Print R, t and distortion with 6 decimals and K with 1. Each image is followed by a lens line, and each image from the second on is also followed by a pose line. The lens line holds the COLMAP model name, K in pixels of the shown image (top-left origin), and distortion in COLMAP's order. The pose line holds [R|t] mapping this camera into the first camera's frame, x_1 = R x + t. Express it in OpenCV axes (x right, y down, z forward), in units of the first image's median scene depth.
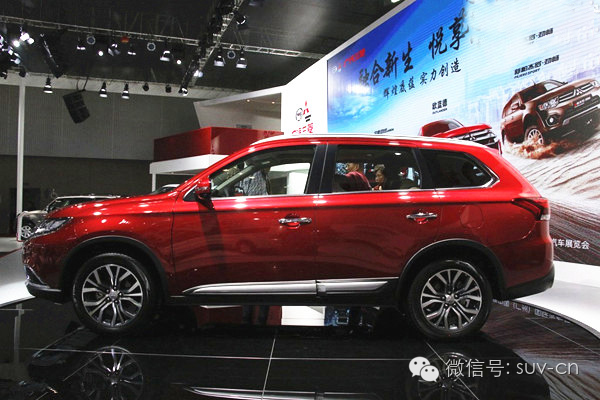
lens RADIAL K [[510.1, 0, 300.0], [0, 510.1, 200.0], [0, 0, 1]] dist [-0.217688, 0.271983]
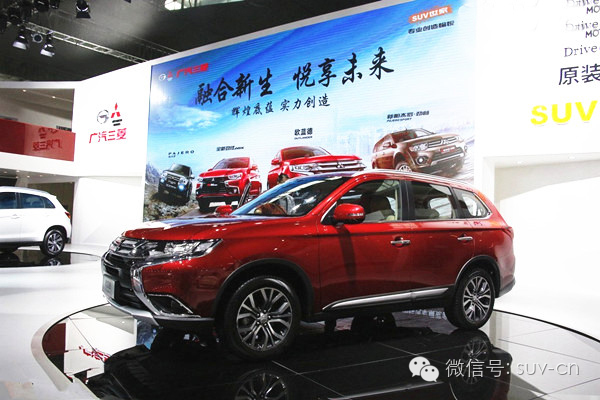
lens RADIAL K [[525.5, 0, 300.0], [0, 525.5, 200.0], [0, 0, 1]] dist [-0.118608, 0.012153]
pose [[0.815094, 0.045371, 0.577549, -0.419975], [-0.035750, 0.998968, -0.028023, -0.006890], [-0.578224, 0.002194, 0.815875, 0.053024]]
